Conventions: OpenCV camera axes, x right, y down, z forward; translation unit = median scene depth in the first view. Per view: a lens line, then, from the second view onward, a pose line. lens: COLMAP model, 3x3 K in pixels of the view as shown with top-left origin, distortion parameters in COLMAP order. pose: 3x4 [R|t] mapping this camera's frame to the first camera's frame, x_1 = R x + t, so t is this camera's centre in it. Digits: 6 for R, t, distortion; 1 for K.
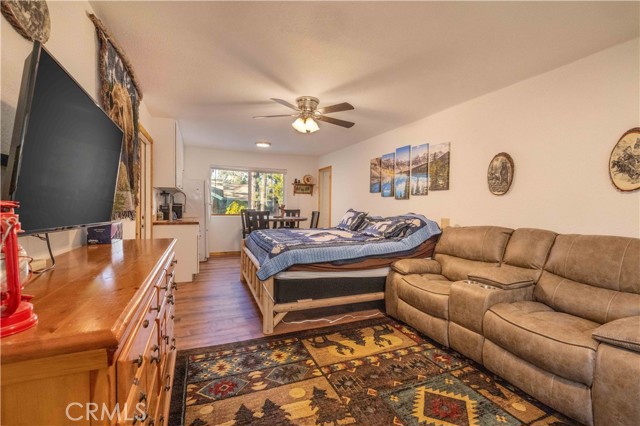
lens RADIAL K [[282.3, 0, 322.4], [0, 282.3, 210.1], [0, 0, 1]] dist [0.010355, 0.000519]
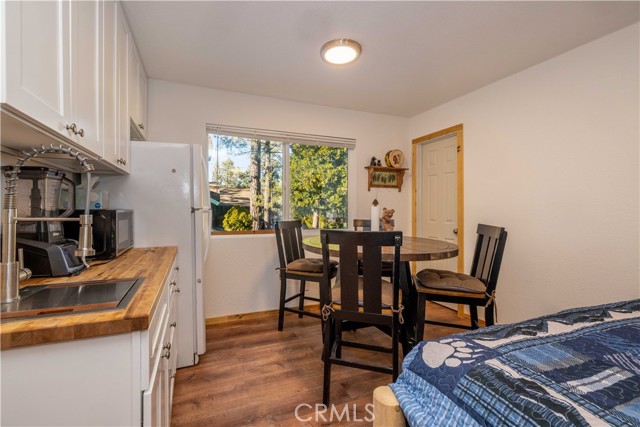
lens RADIAL K [[276.0, 0, 299.9], [0, 276.0, 211.7], [0, 0, 1]] dist [-0.000769, -0.000047]
pose [[0.998692, -0.013315, -0.049369, -0.434737], [0.012723, 0.999843, -0.012293, -0.022229], [0.049525, 0.011649, 0.998705, 1.094087]]
